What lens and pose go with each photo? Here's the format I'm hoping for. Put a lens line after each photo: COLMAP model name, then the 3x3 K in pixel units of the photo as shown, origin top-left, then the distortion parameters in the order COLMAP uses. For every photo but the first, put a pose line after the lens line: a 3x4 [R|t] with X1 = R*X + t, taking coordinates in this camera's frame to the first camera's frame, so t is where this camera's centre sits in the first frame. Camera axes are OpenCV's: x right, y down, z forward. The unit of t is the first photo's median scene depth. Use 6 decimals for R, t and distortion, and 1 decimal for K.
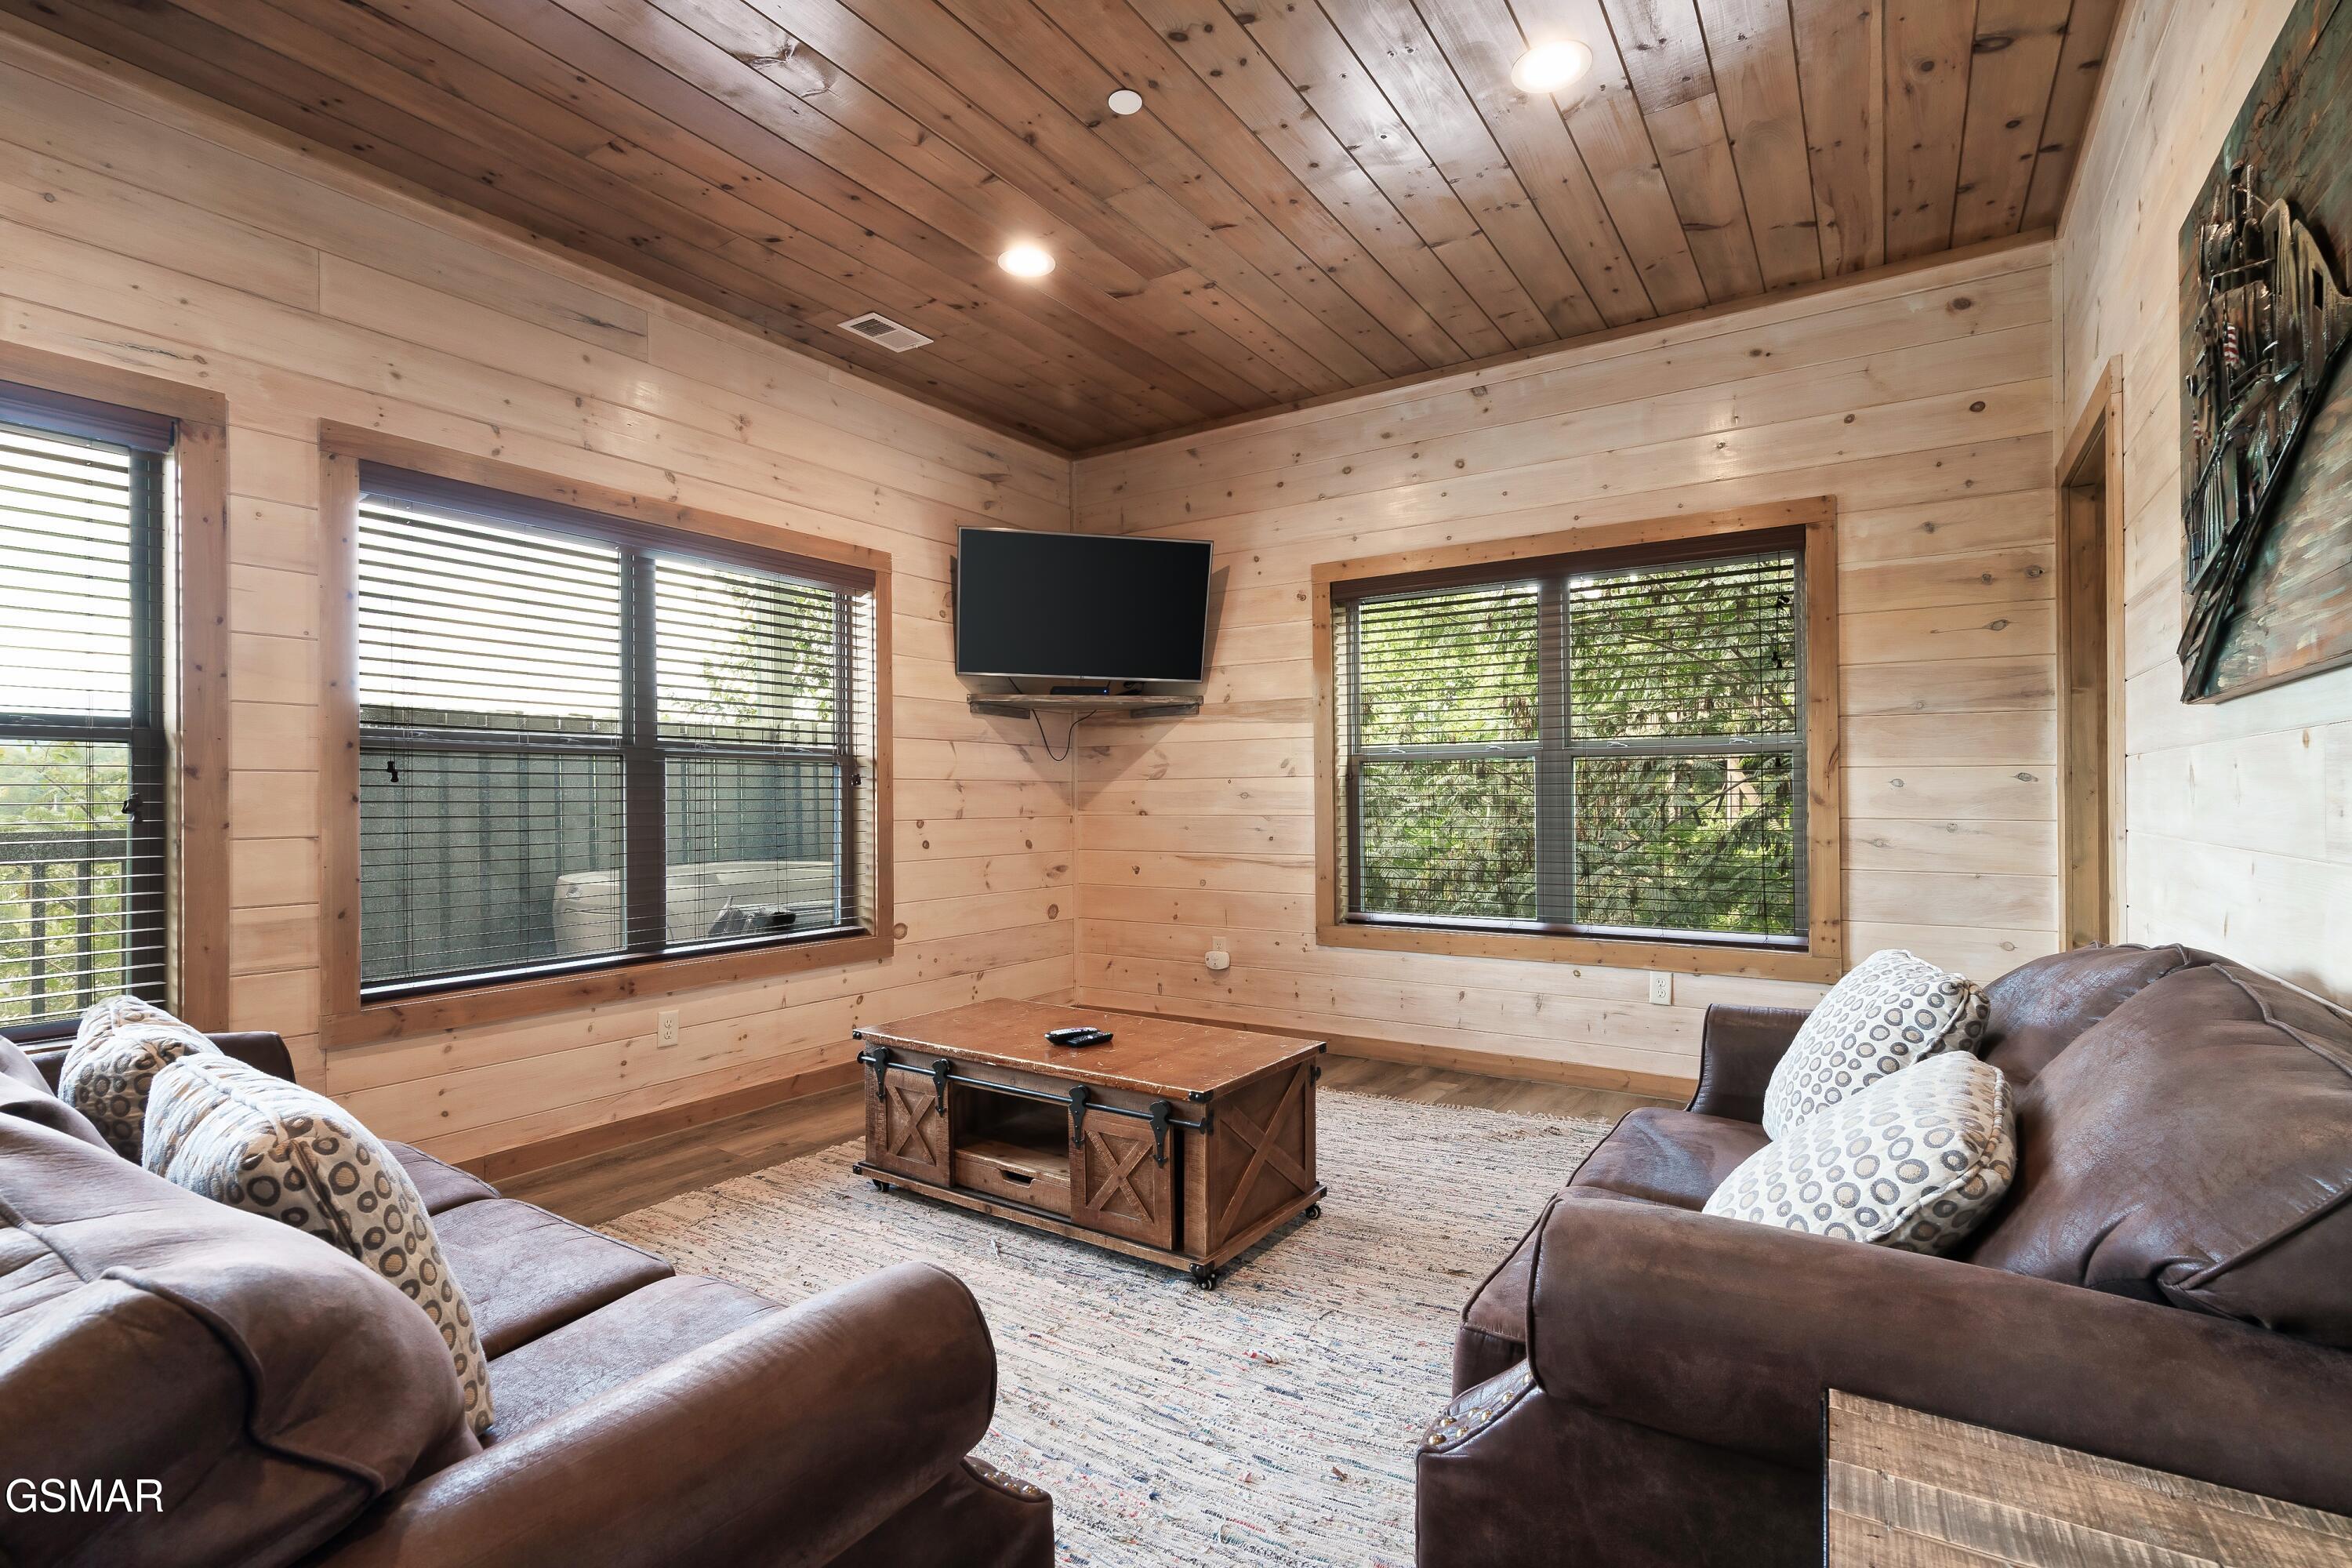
lens RADIAL K [[1102.1, 0, 1175.9], [0, 1102.1, 795.0], [0, 0, 1]] dist [-0.005199, 0.004099]
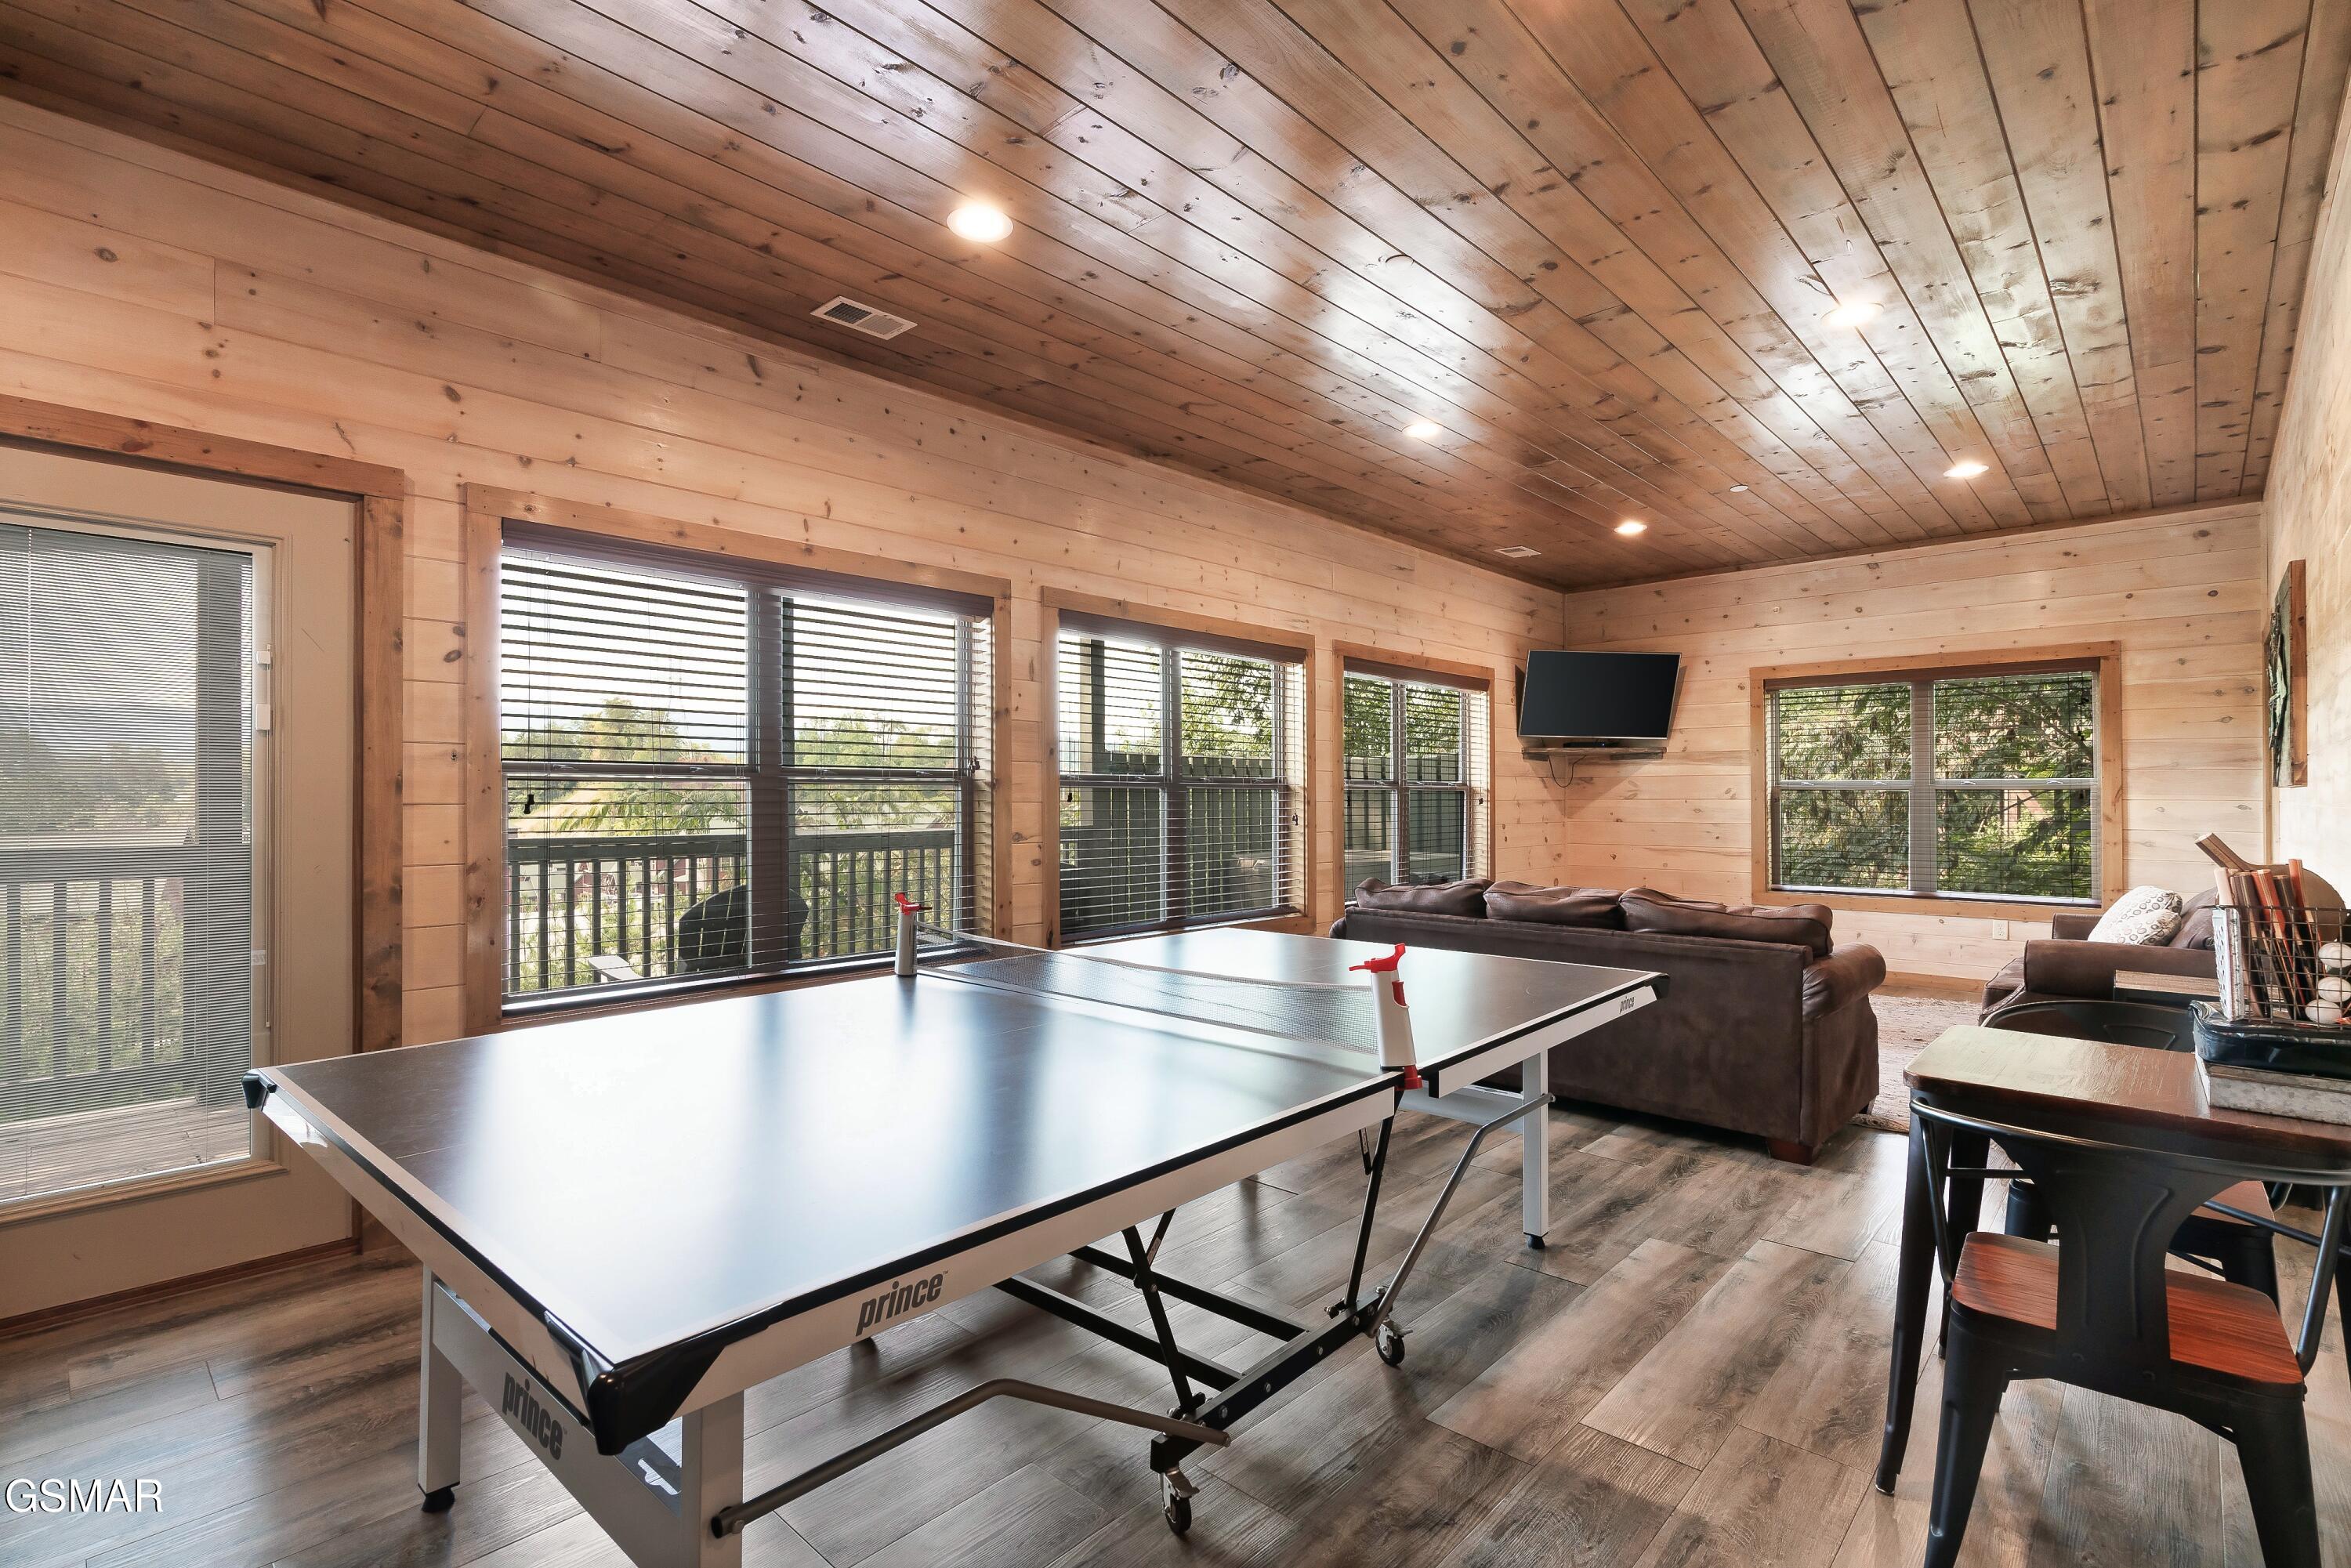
lens RADIAL K [[1101.6, 0, 1167.5], [0, 1101.6, 788.2], [0, 0, 1]] dist [-0.005199, 0.004099]
pose [[0.985561, 0.003420, -0.169288, -0.511852], [-0.004216, 0.999982, -0.004345, -0.026173], [0.169270, 0.004996, 0.985557, -0.839894]]
